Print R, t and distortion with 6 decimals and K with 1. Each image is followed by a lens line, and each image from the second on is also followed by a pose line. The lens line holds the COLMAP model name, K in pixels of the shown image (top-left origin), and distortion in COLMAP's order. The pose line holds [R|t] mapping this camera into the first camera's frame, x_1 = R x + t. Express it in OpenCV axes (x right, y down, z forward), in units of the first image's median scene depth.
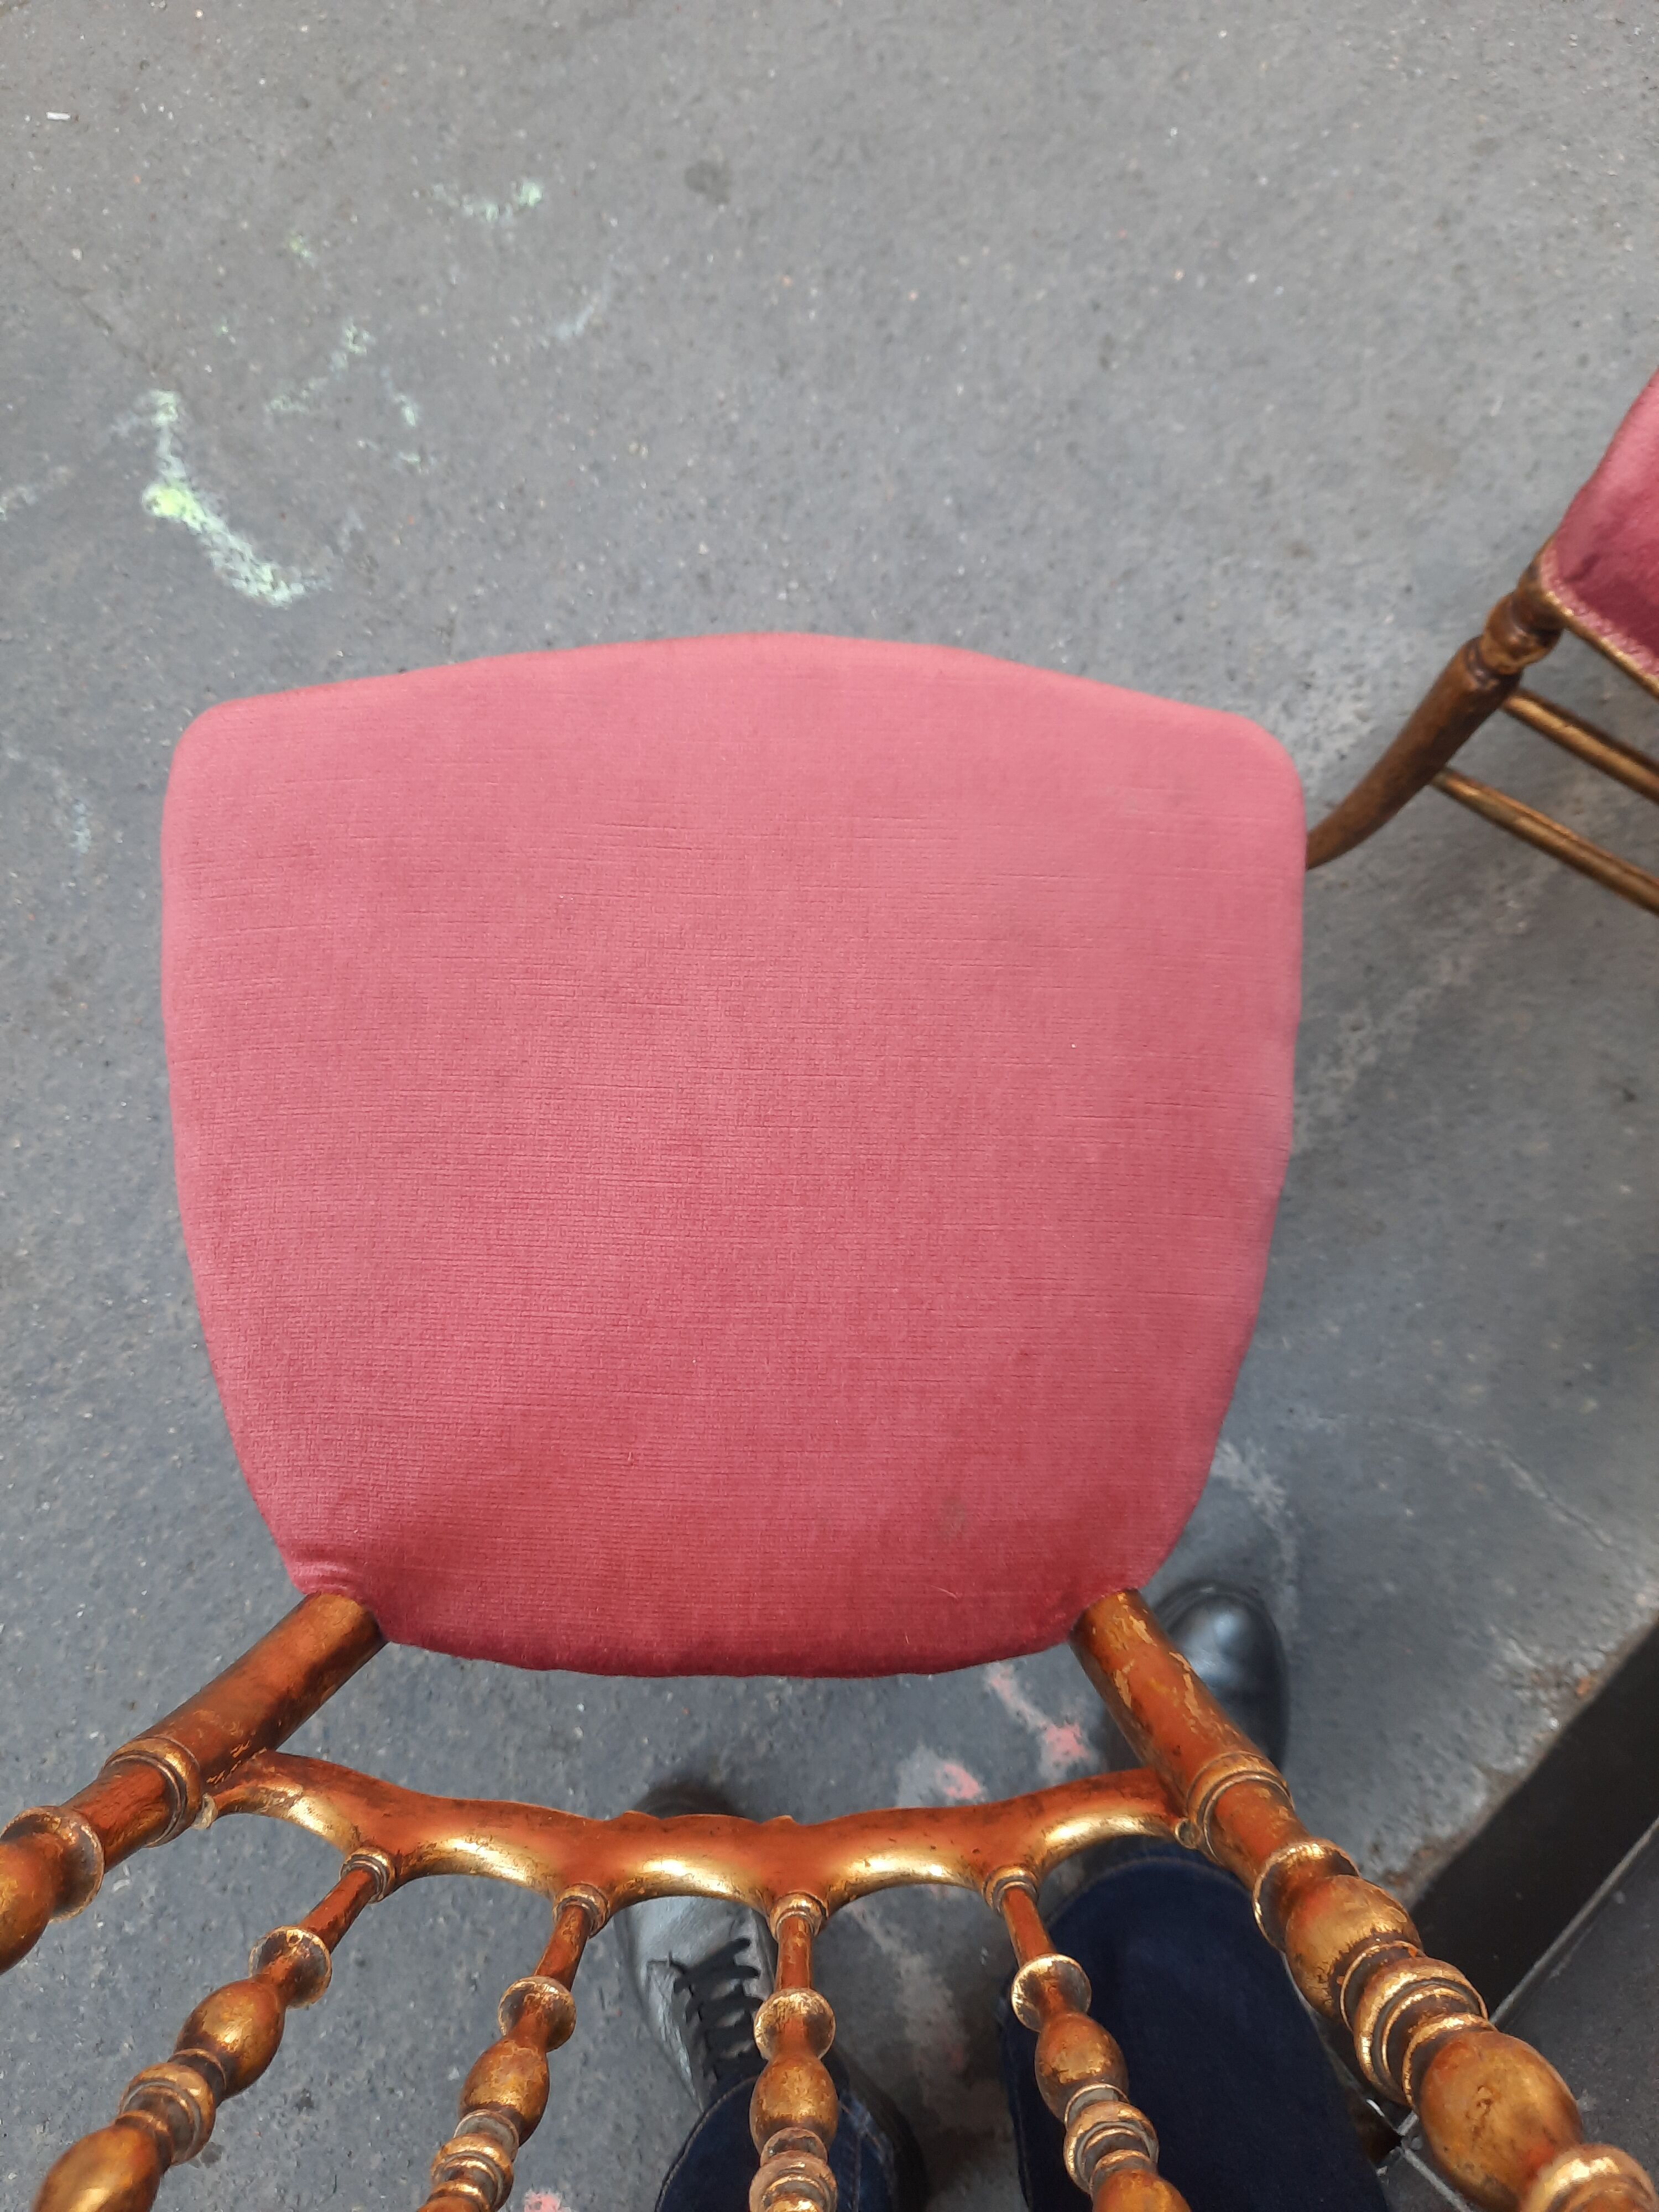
lens RADIAL K [[1617.2, 0, 812.6], [0, 1617.2, 1099.0], [0, 0, 1]] dist [0.014529, -0.018155]
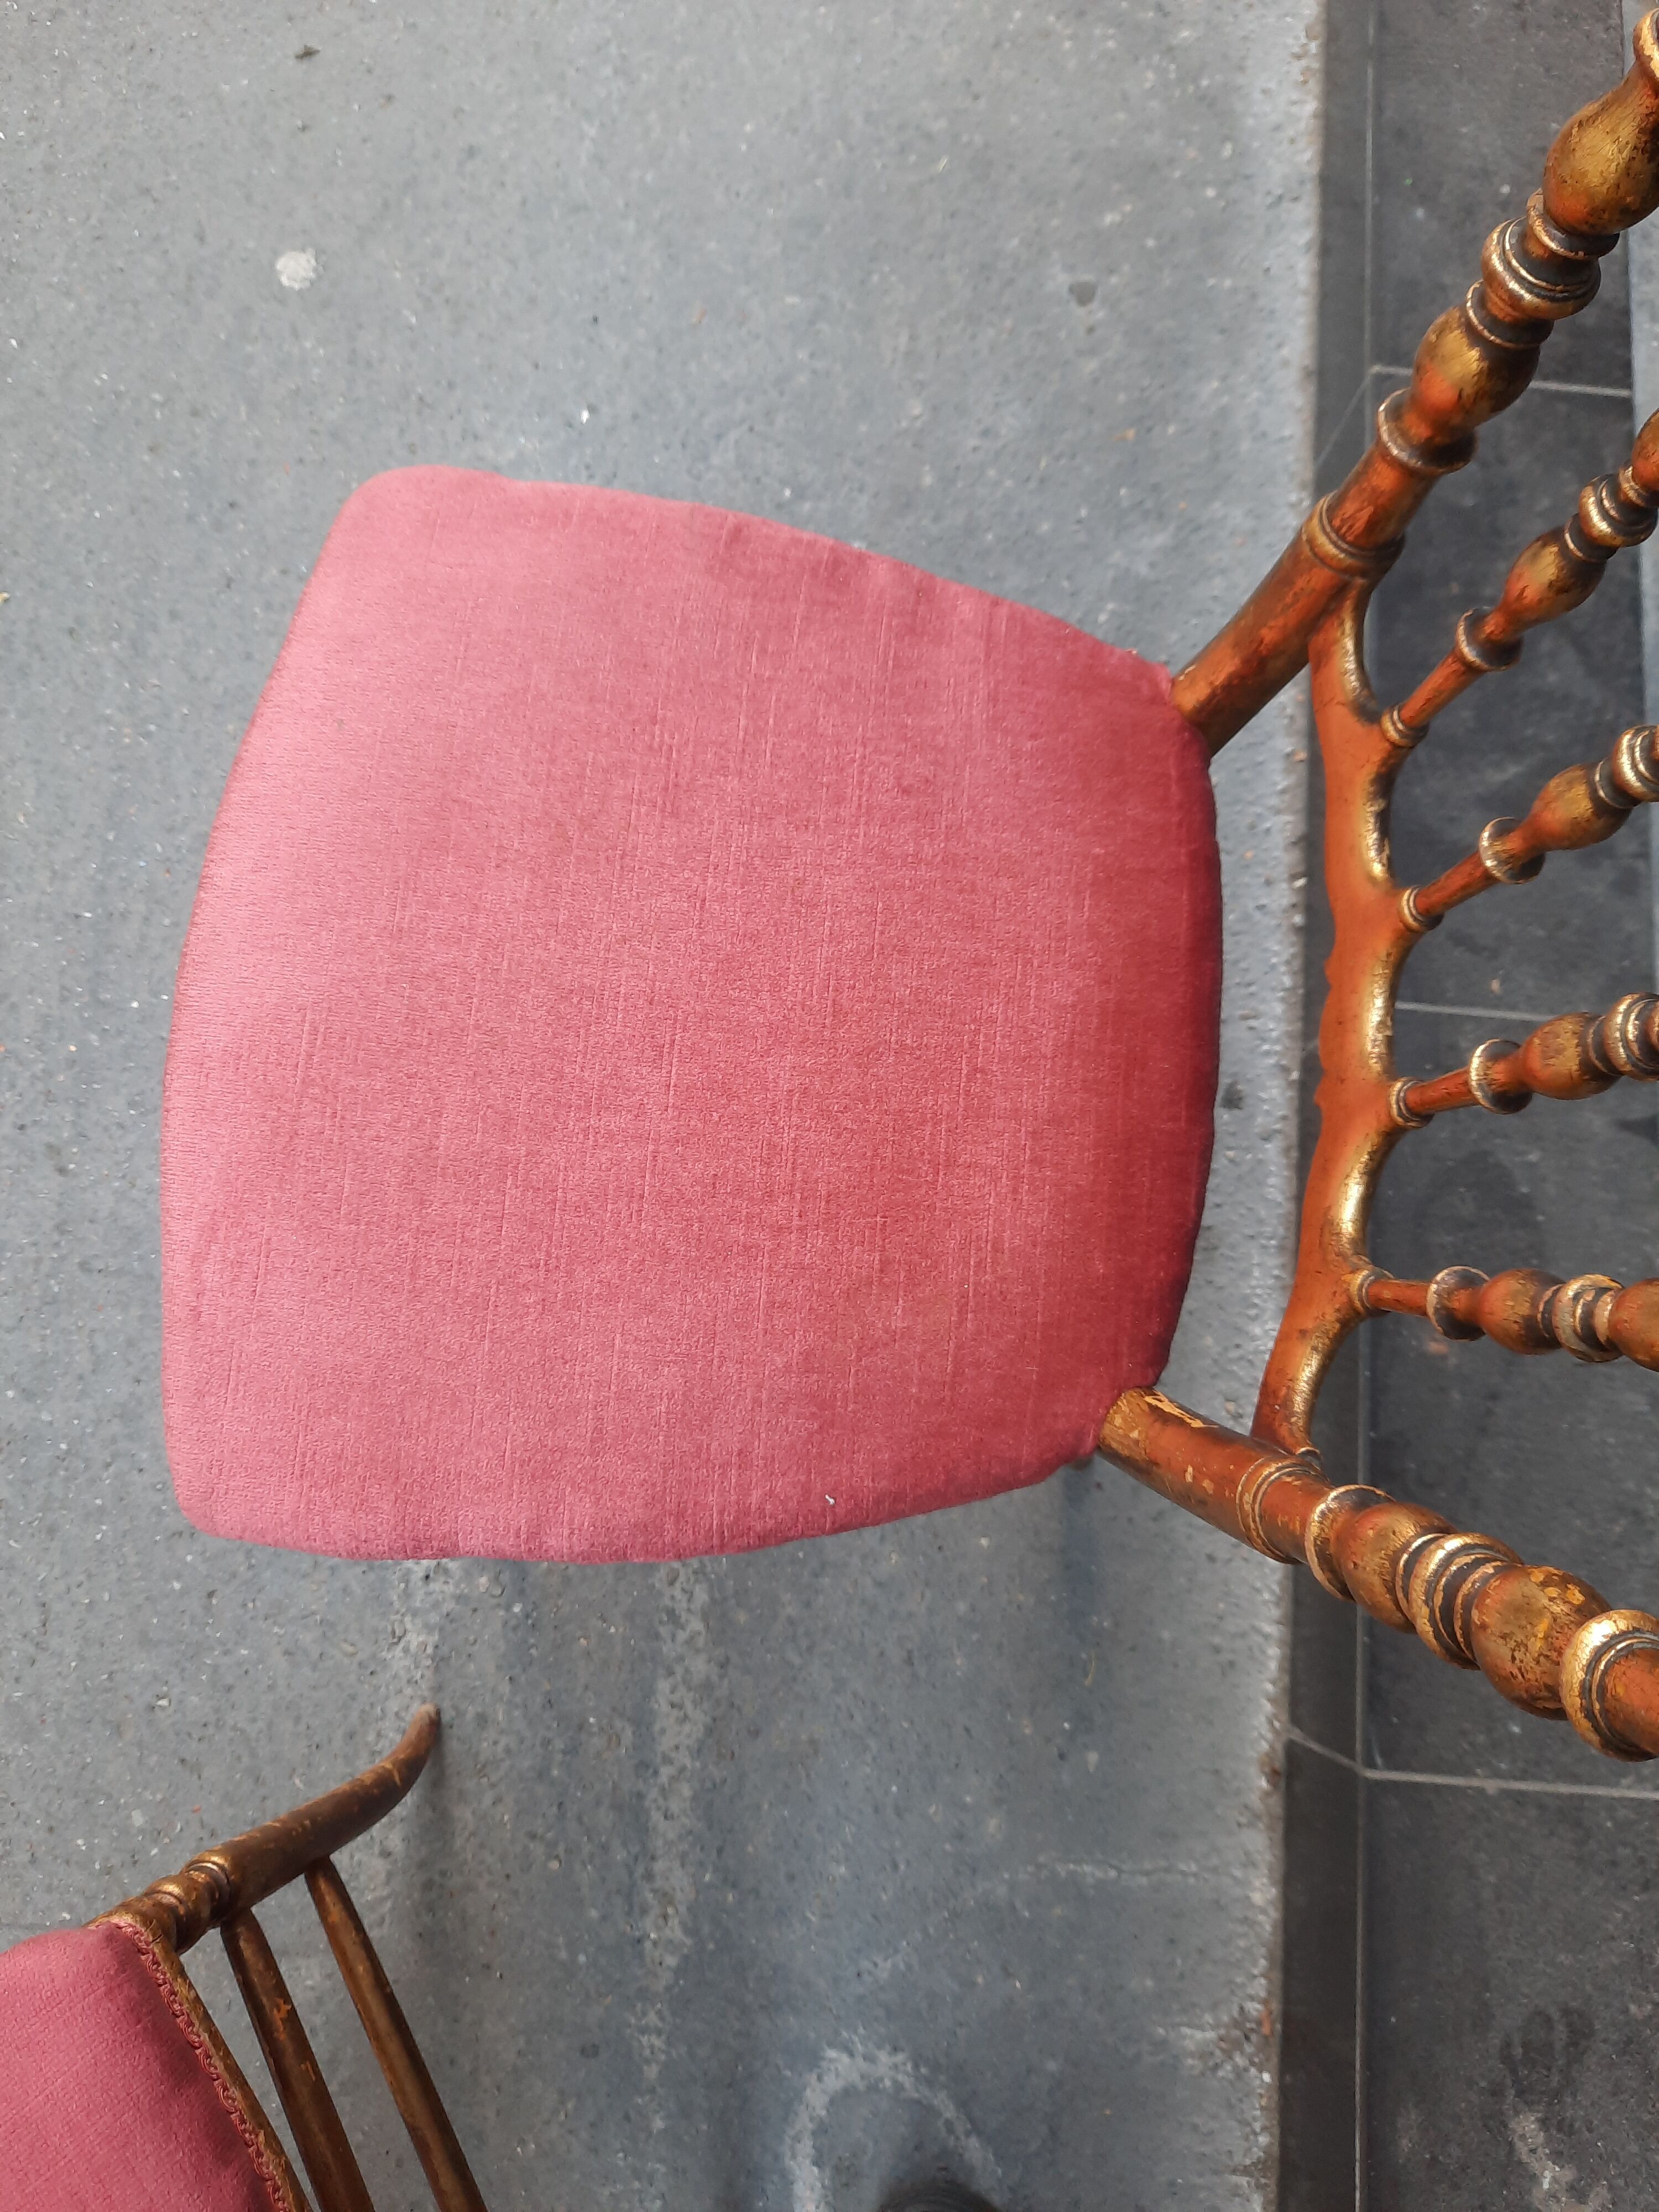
lens RADIAL K [[1617.2, 0, 822.7], [0, 1617.2, 1099.0], [0, 0, 1]] dist [0.014529, -0.018155]
pose [[0.770540, -0.629900, 0.097439, 0.513111], [0.635964, 0.770004, -0.051418, -0.164669], [-0.042640, 0.101588, 0.993912, 0.016751]]
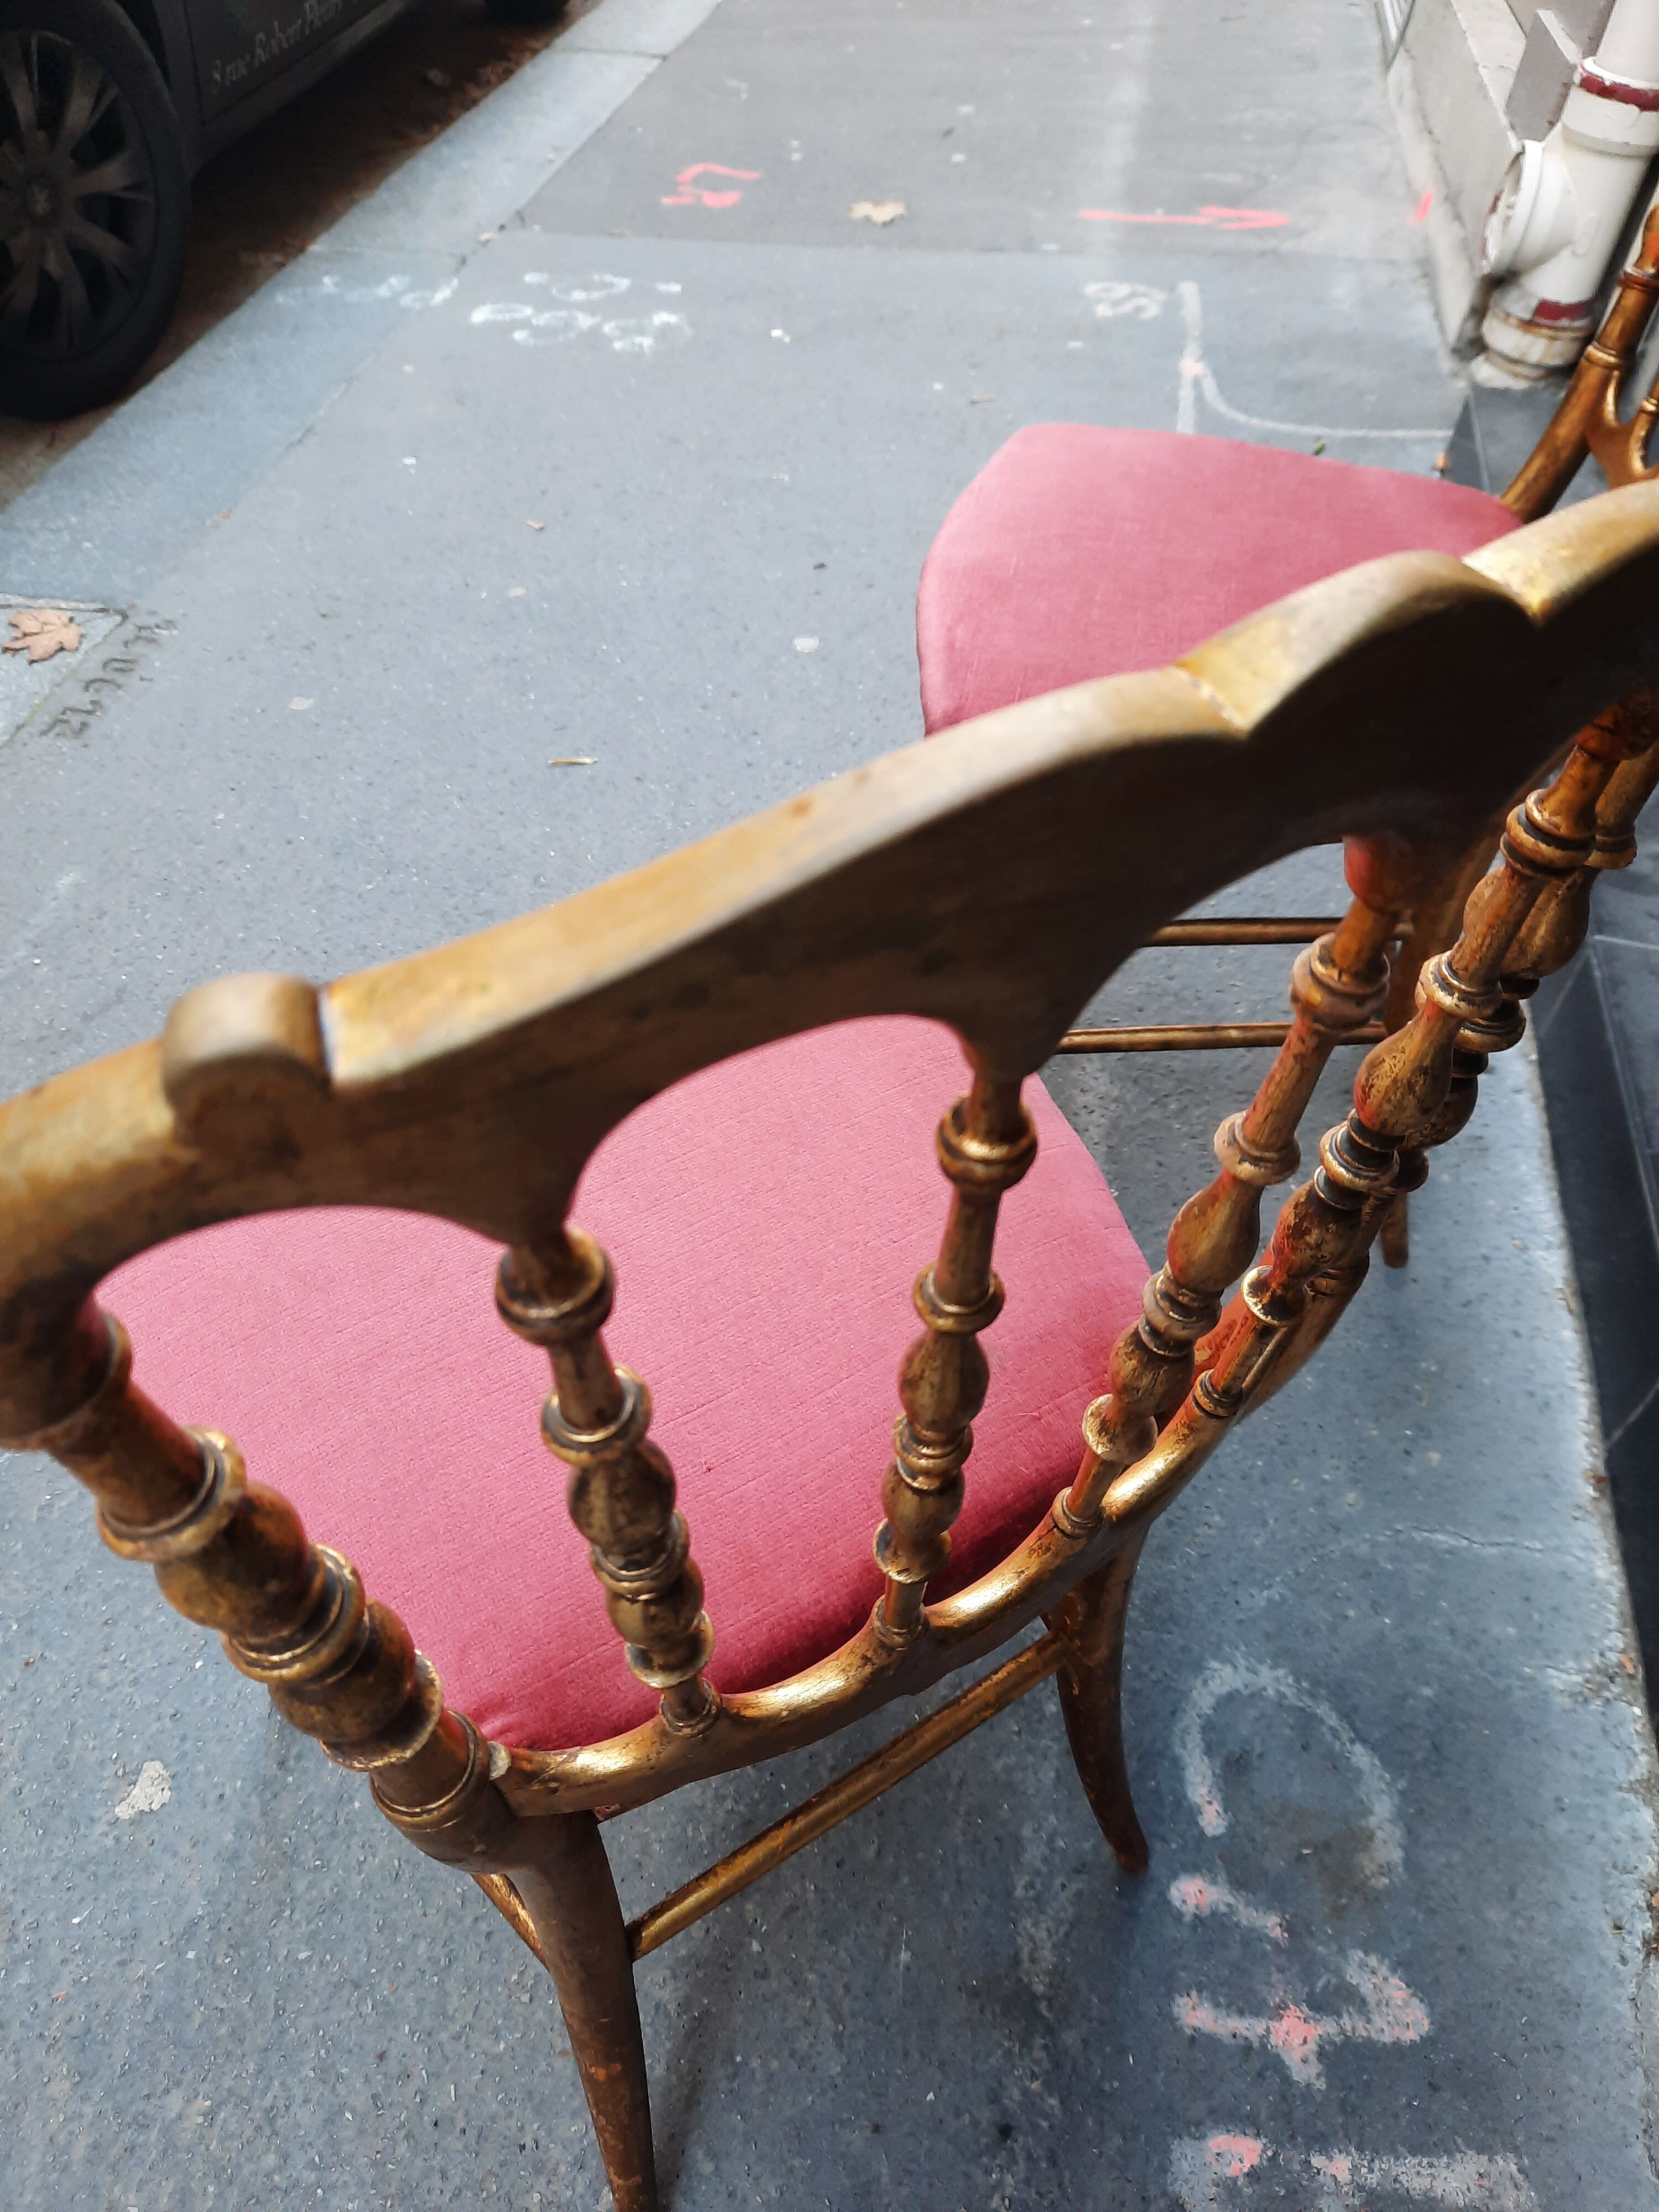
lens RADIAL K [[1617.2, 0, 813.9], [0, 1617.2, 1104.7], [0, 0, 1]] dist [0.014529, -0.018155]
pose [[0.838967, -0.388302, 0.381256, -0.197701], [0.539443, 0.685700, -0.488690, 0.336401], [-0.071668, 0.615660, 0.784746, 0.025411]]
